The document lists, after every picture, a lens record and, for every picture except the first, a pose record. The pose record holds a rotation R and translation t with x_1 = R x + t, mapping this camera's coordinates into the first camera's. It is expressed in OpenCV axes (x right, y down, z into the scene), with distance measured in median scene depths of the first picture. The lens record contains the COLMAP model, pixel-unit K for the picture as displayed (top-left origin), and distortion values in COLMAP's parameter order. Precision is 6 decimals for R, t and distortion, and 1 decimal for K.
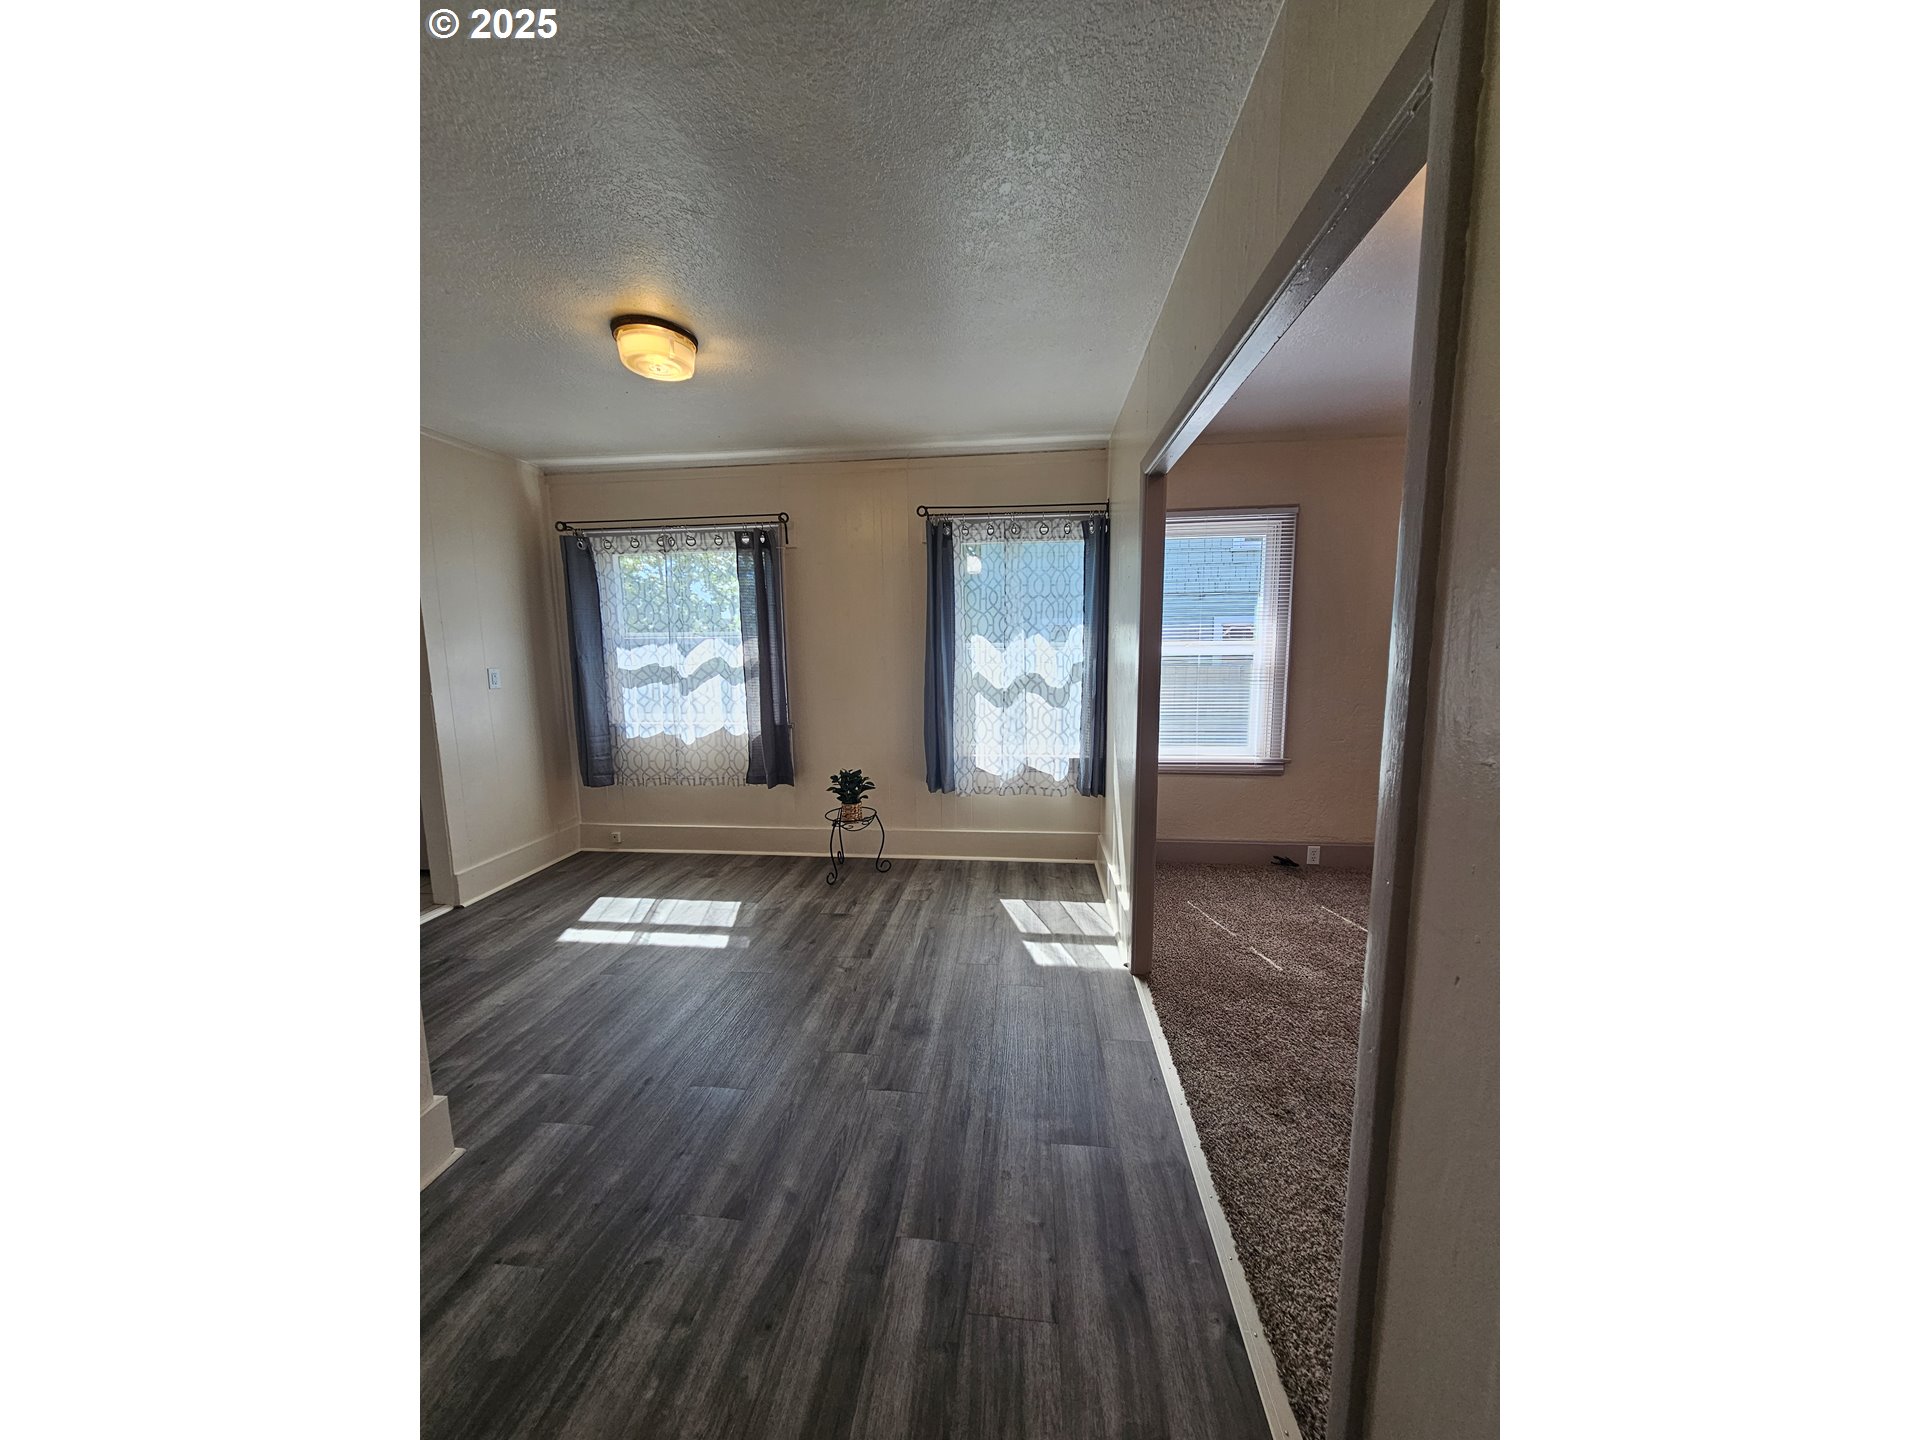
lens RADIAL K [[589.3, 0, 968.5], [0, 589.3, 718.0], [0, 0, 1]] dist [0.000381, -0.001030]
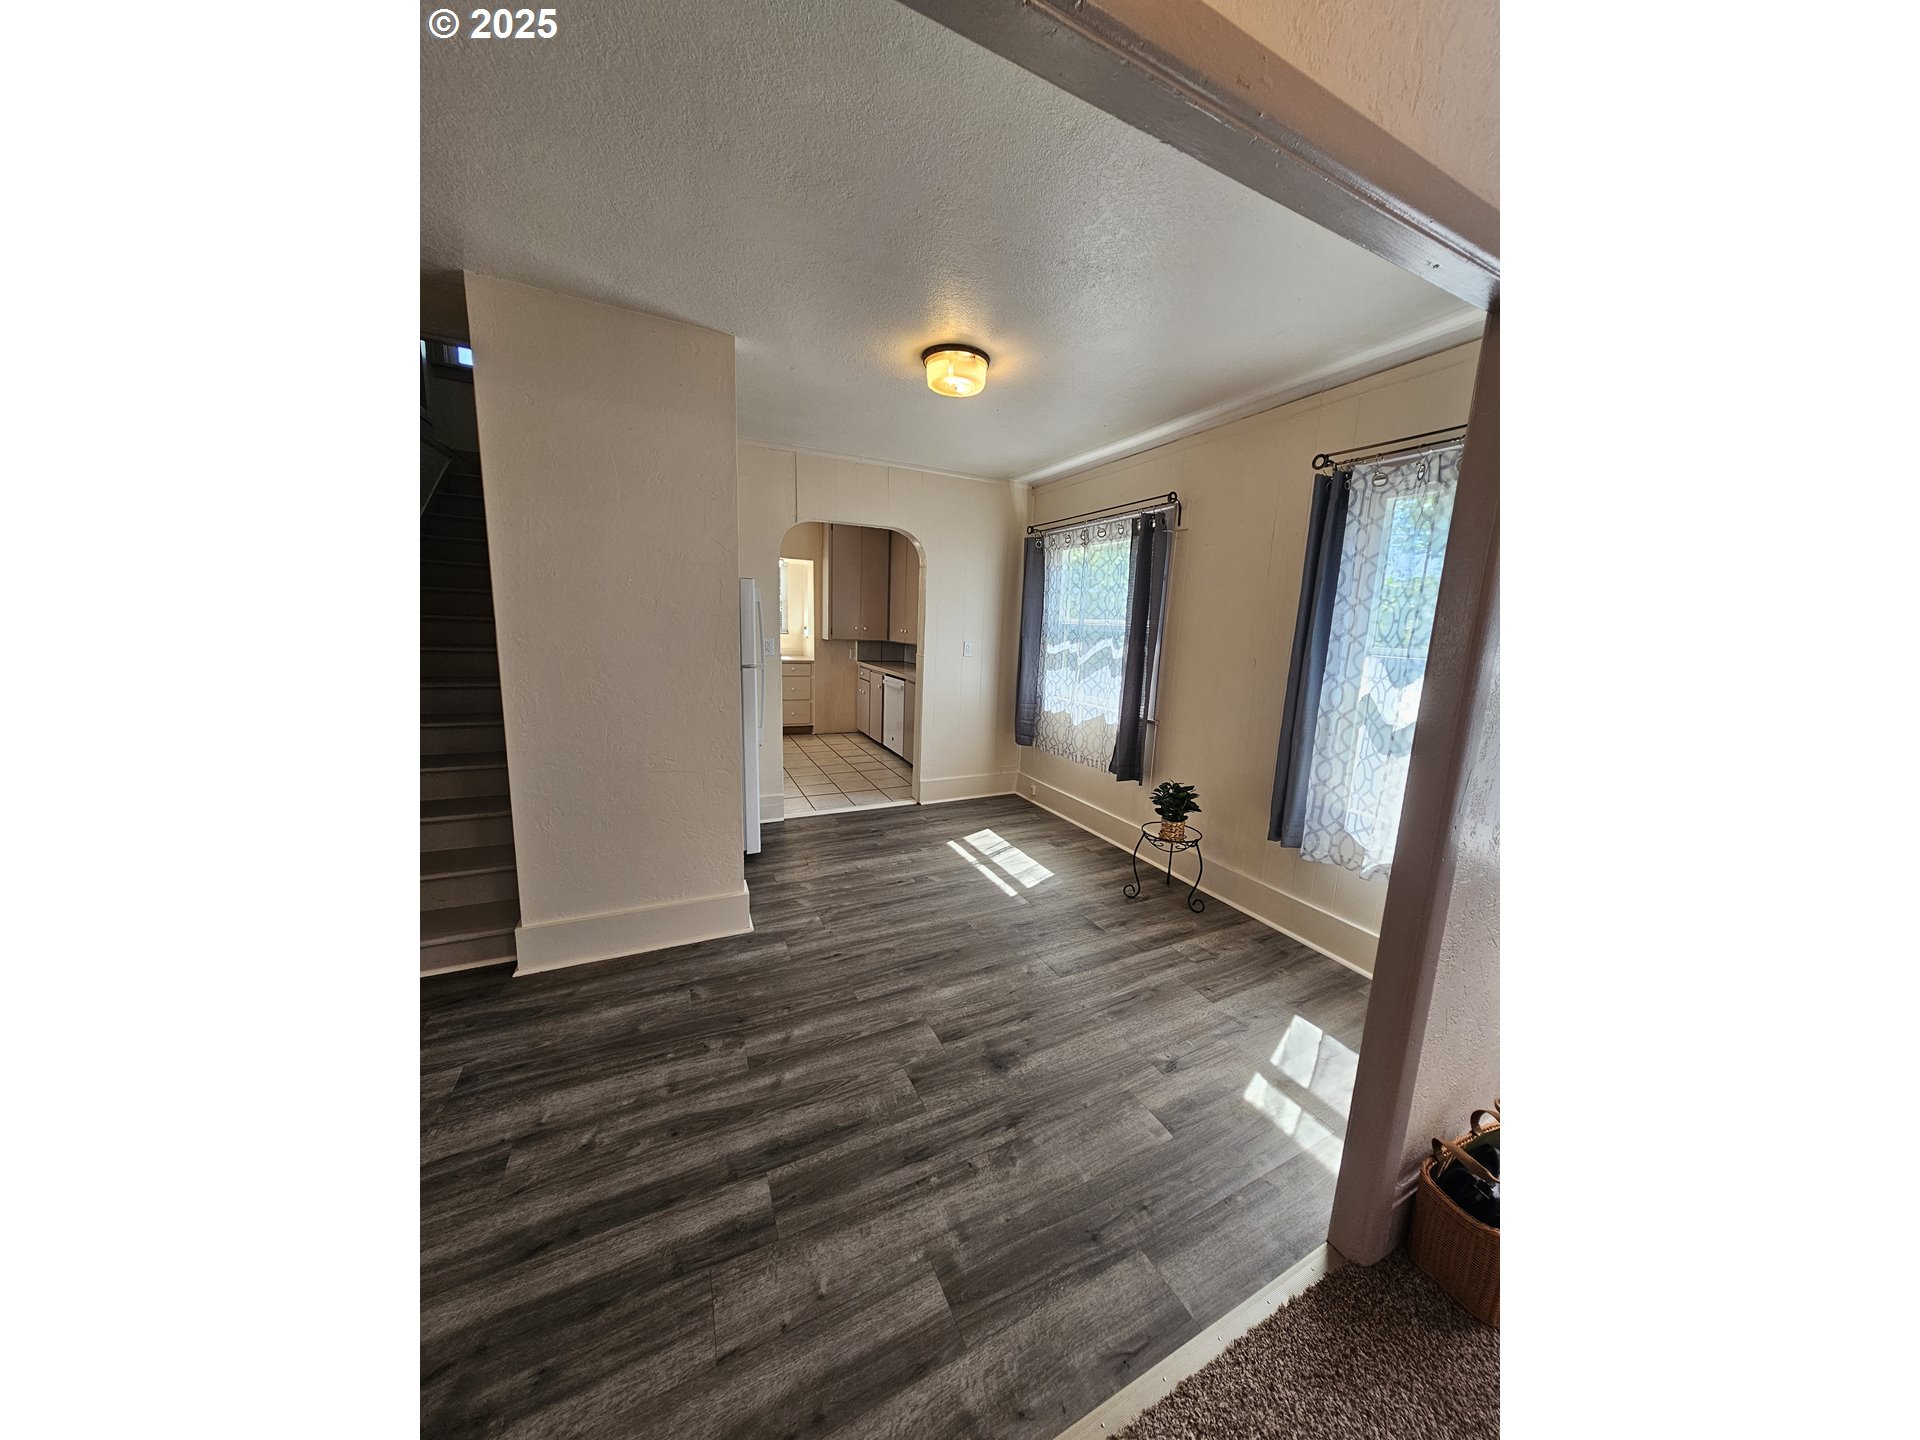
lens RADIAL K [[586.6, 0, 971.6], [0, 586.6, 720.2], [0, 0, 1]] dist [0.000210, -0.001193]
pose [[0.544683, 0.170194, -0.821191, 0.387190], [-0.153883, 0.982849, 0.101630, -0.051691], [0.824403, 0.071011, 0.561531, 0.299872]]
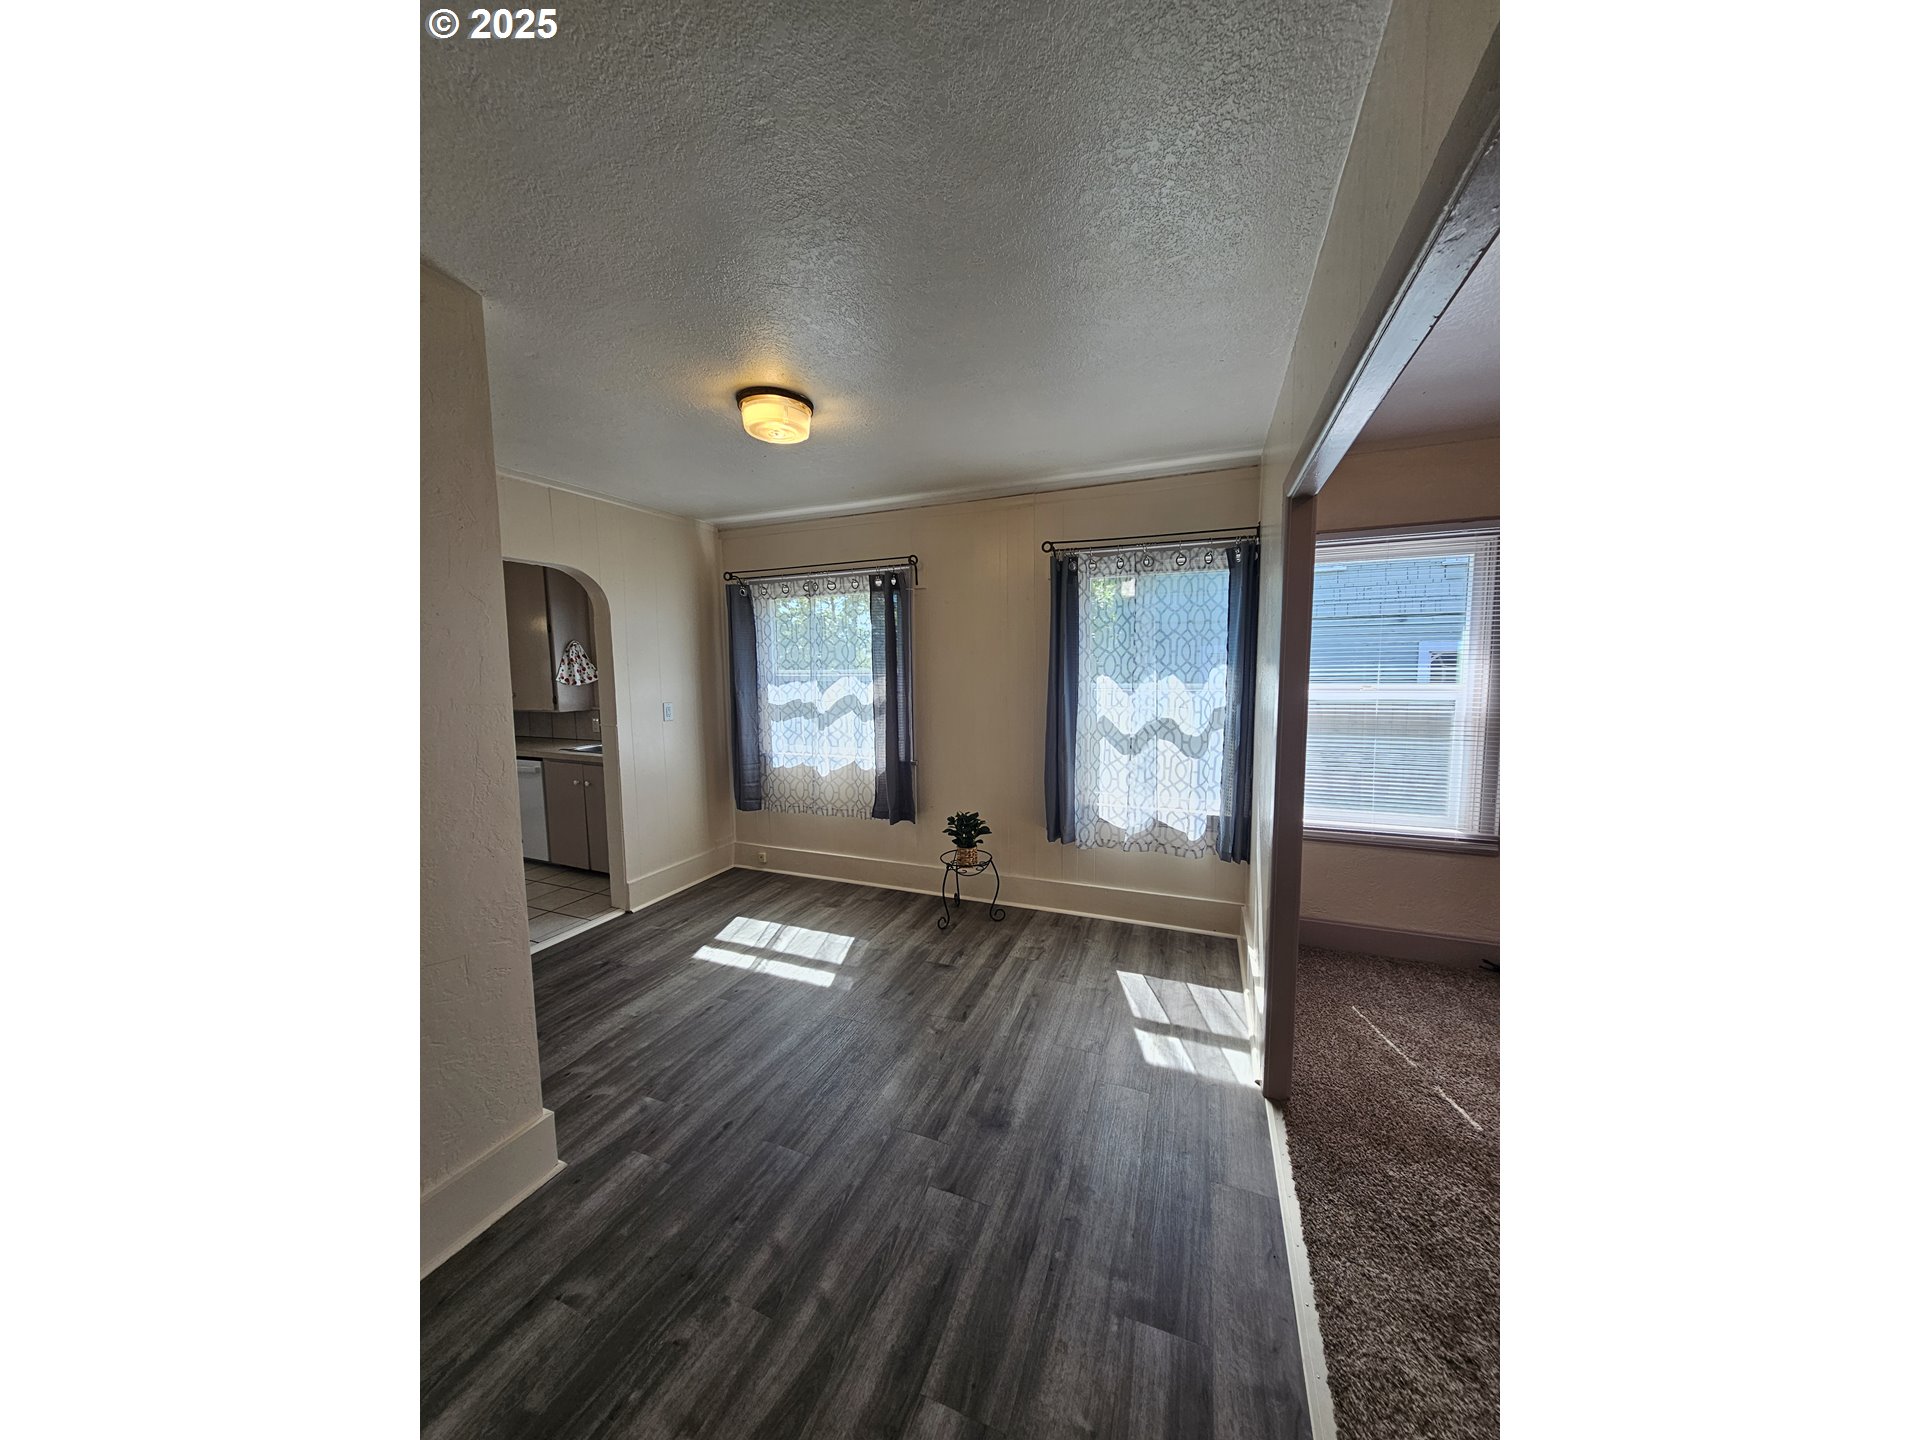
lens RADIAL K [[586.6, 0, 971.6], [0, 586.6, 720.2], [0, 0, 1]] dist [0.000210, -0.001193]
pose [[0.964107, 0.025458, -0.264292, 0.071056], [-0.034422, 0.998977, -0.029340, -0.043047], [0.263274, 0.037385, 0.963996, 0.068466]]
